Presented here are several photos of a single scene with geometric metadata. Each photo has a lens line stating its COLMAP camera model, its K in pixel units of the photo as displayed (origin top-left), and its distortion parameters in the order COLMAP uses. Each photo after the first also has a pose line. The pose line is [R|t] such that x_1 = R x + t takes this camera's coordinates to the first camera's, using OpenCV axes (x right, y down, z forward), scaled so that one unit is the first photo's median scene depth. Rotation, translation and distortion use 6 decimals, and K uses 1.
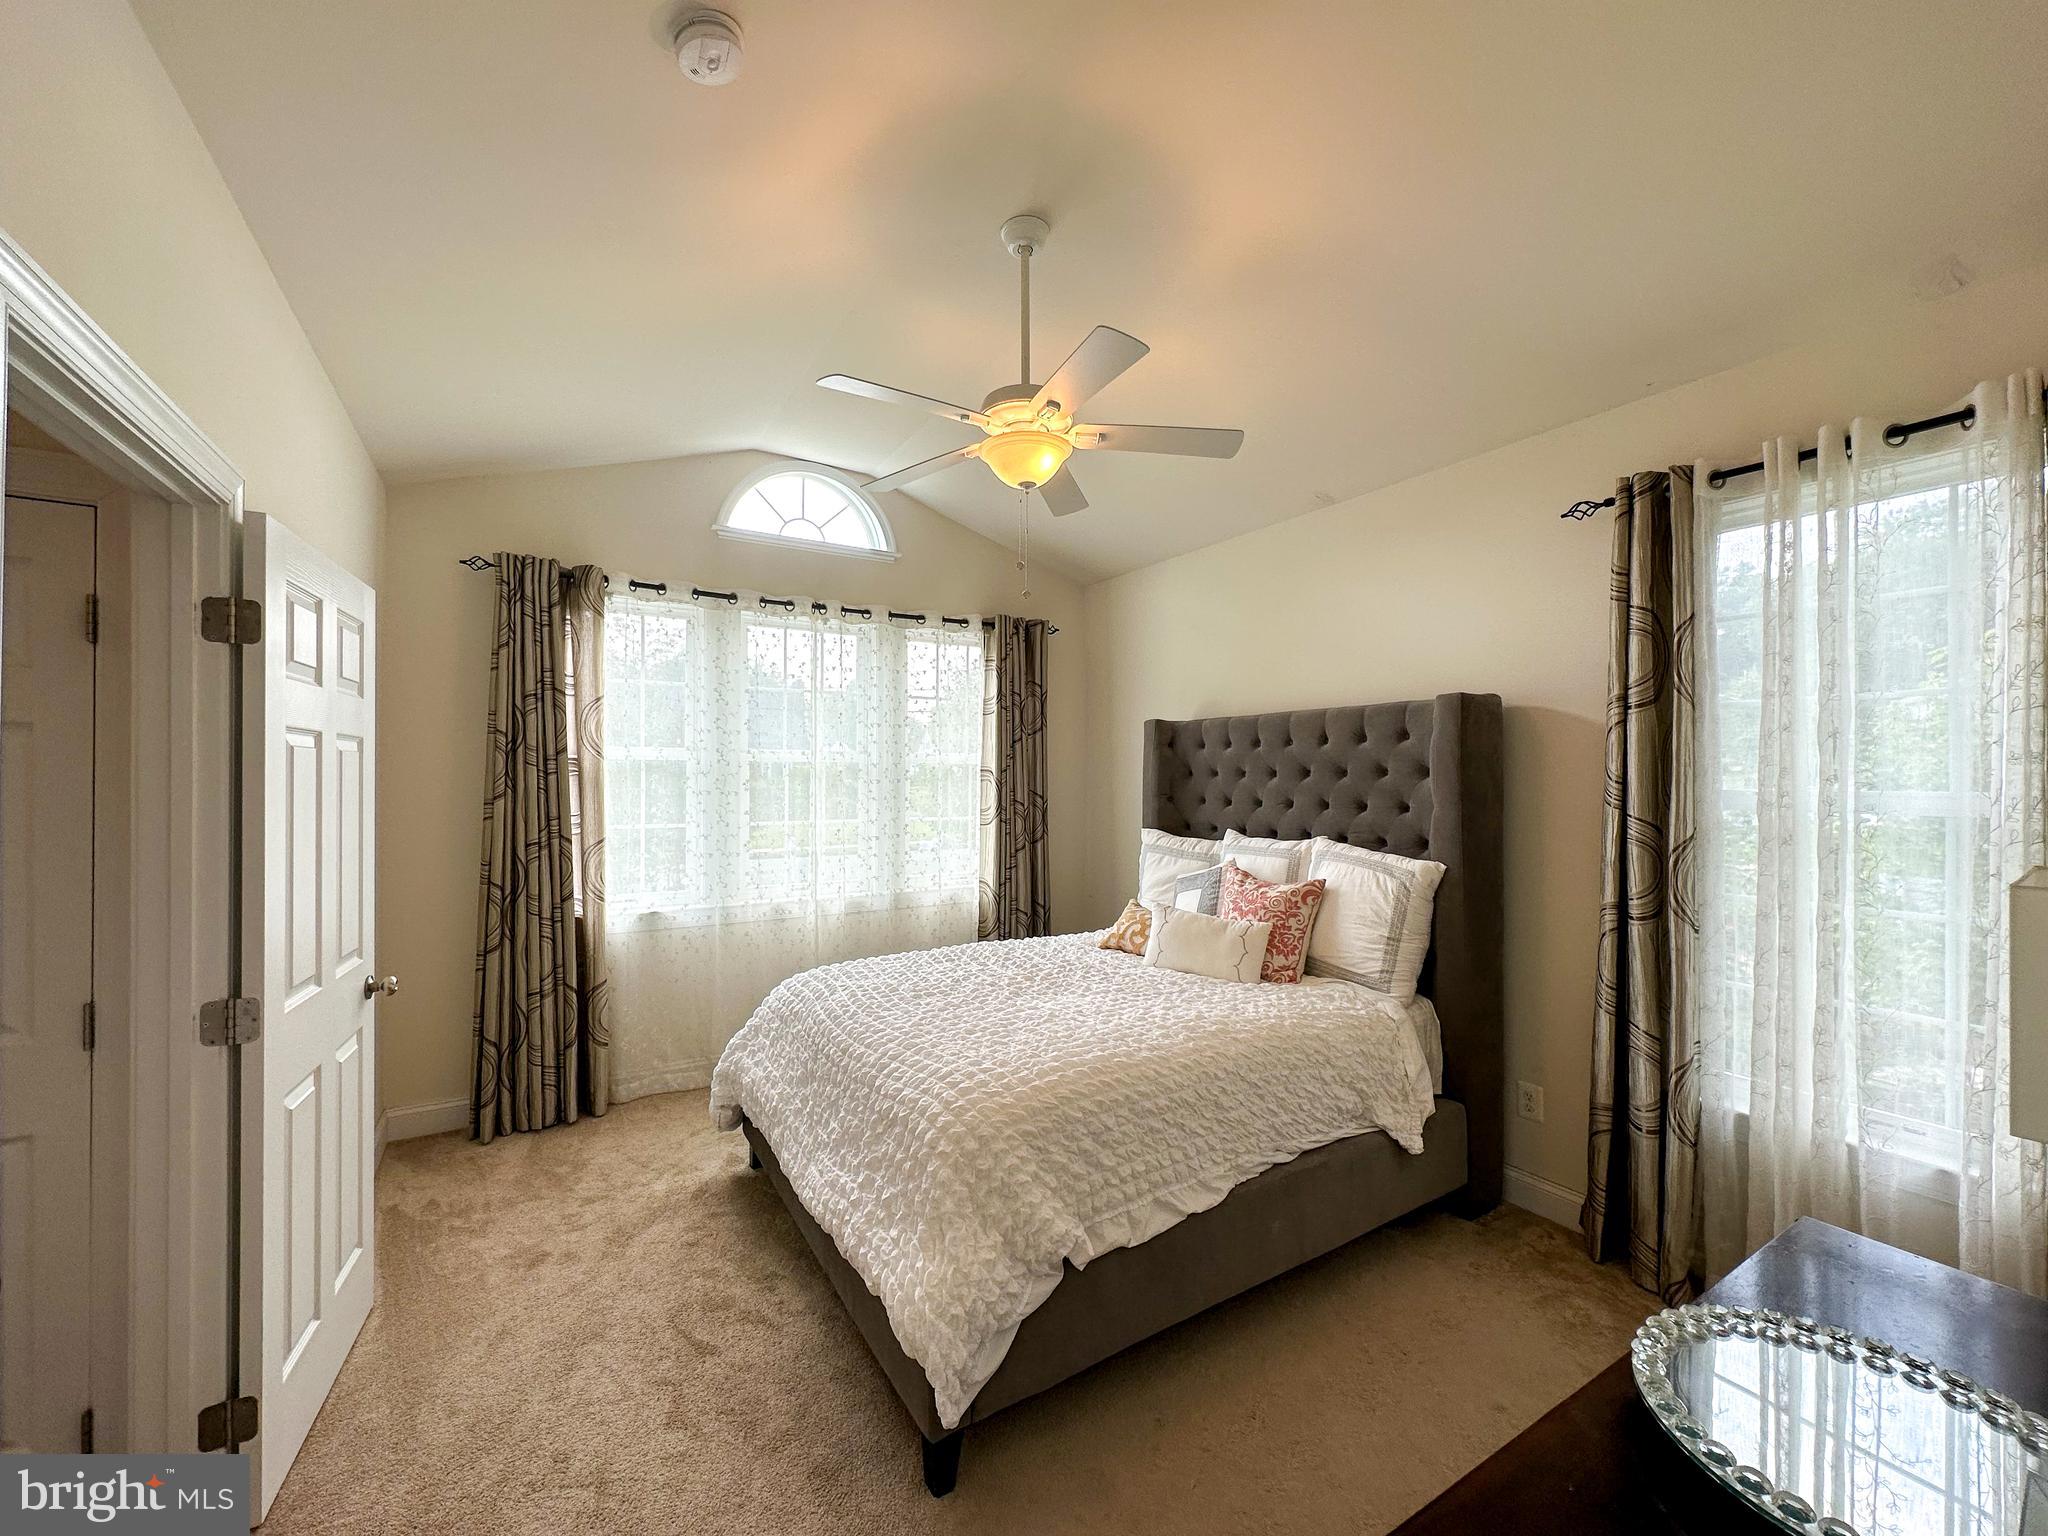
lens RADIAL K [[813.0, 0, 1024.0], [0, 813.0, 768.0], [0, 0, 1]] dist [0.000974, 0.000496]
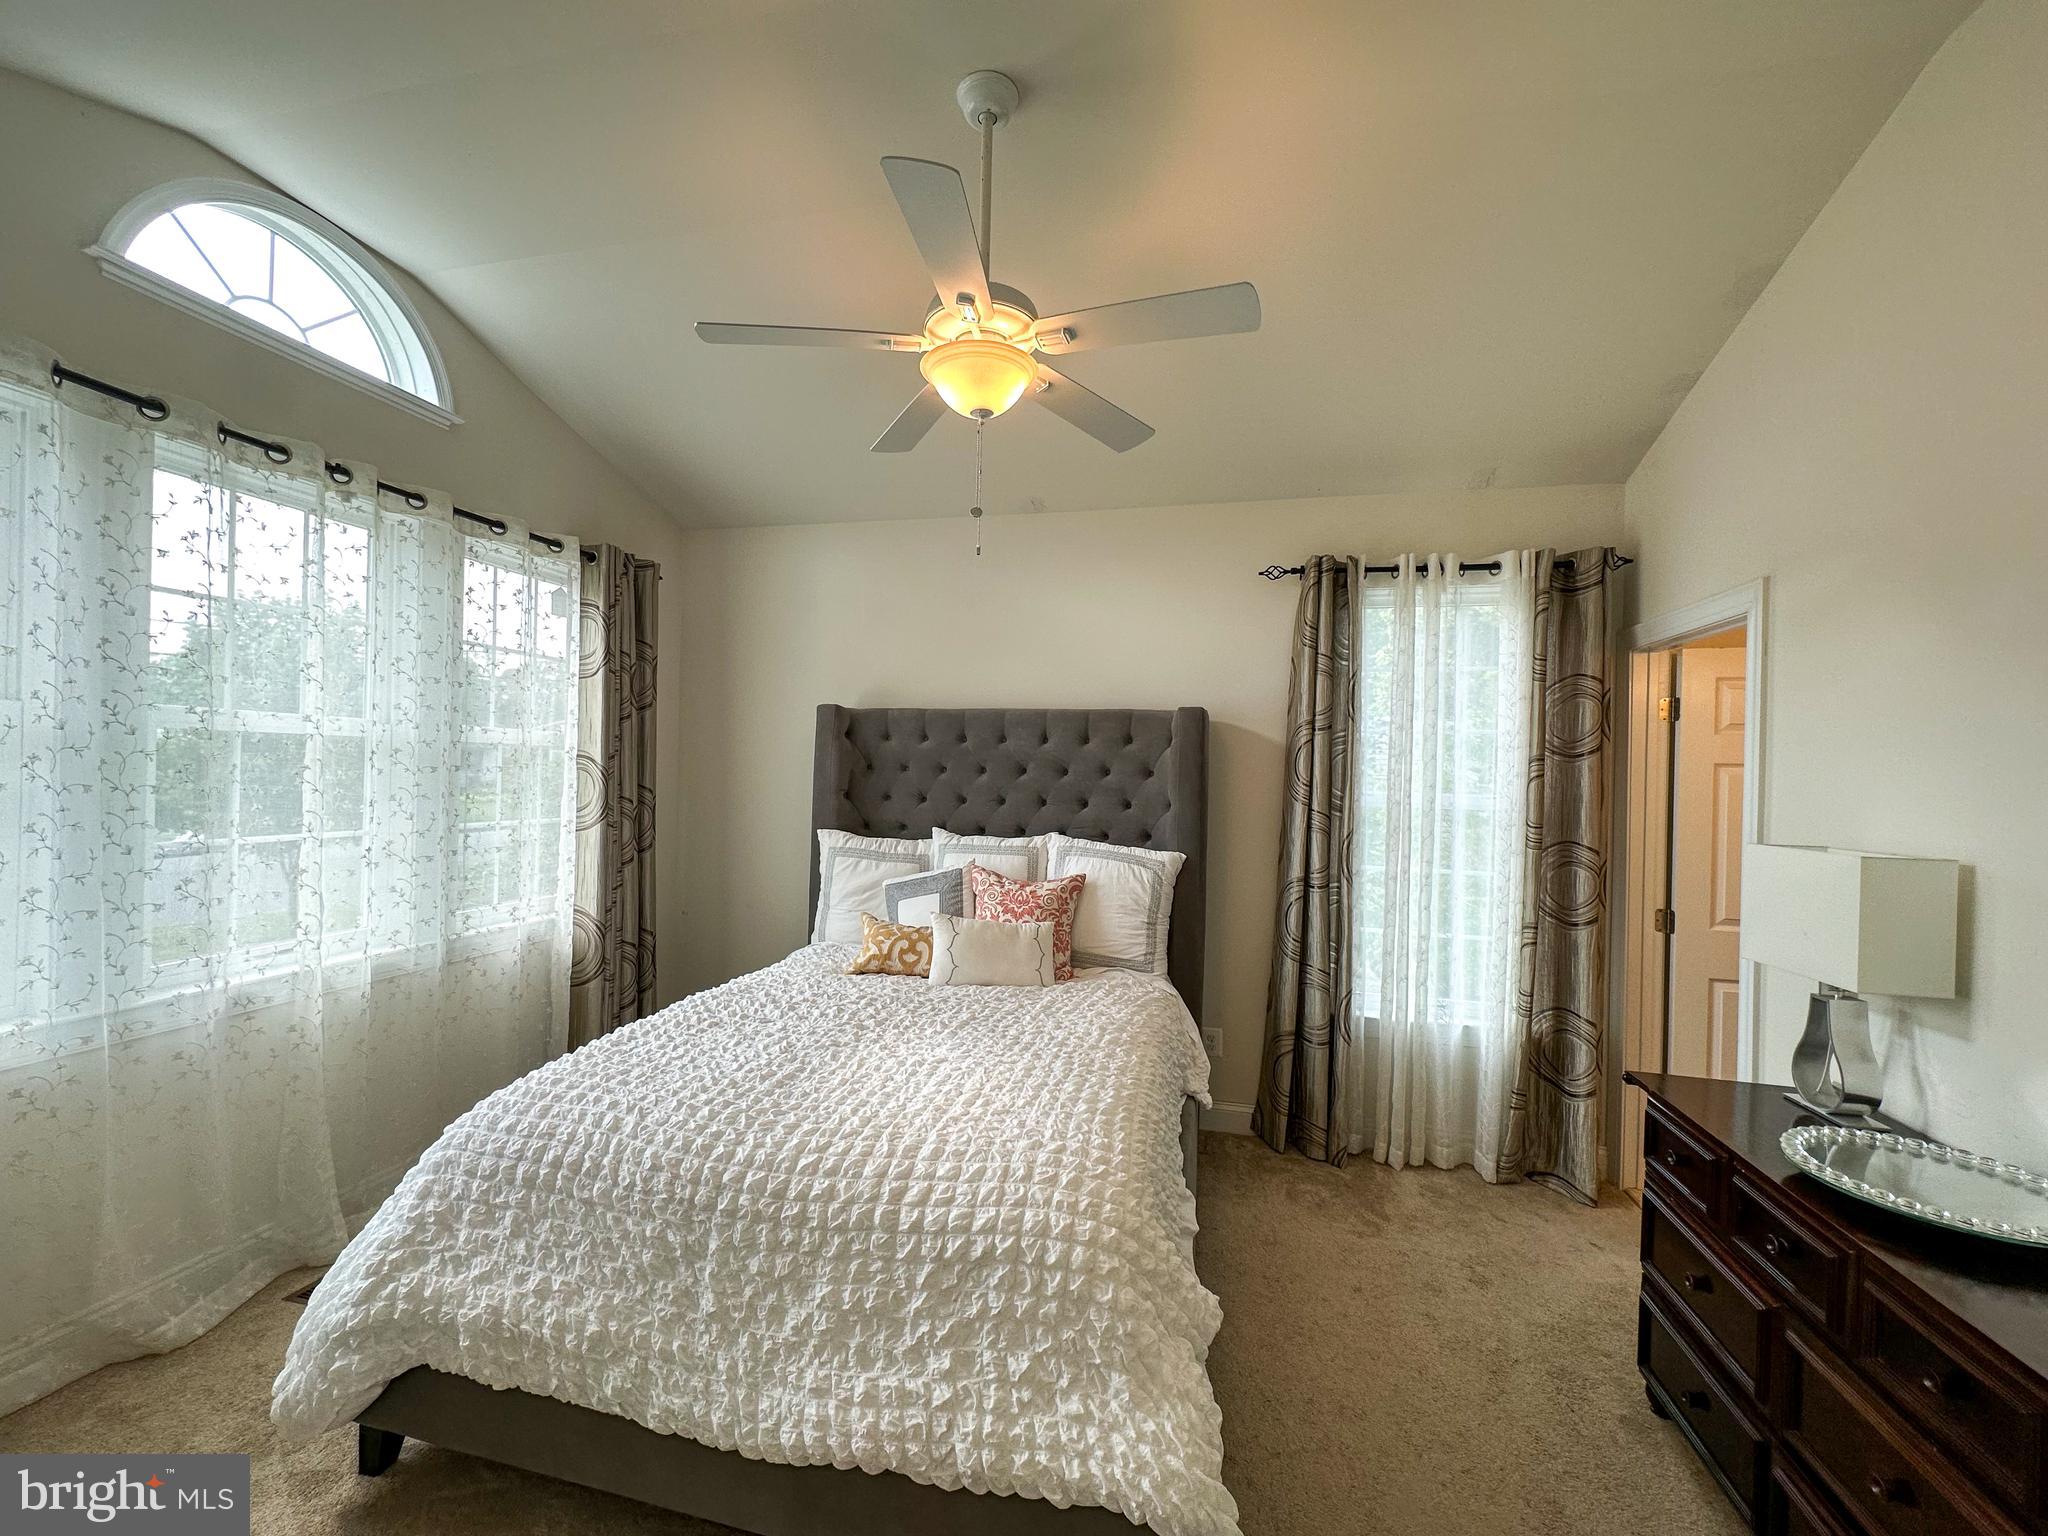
lens RADIAL K [[811.6, 0, 1024.6], [0, 811.6, 772.3], [0, 0, 1]] dist [-0.001563, 0.000255]
pose [[0.705599, 0.014964, 0.708454, -0.391318], [-0.030739, 0.999482, 0.009503, -0.001814], [-0.707945, -0.028482, 0.705693, 0.292871]]
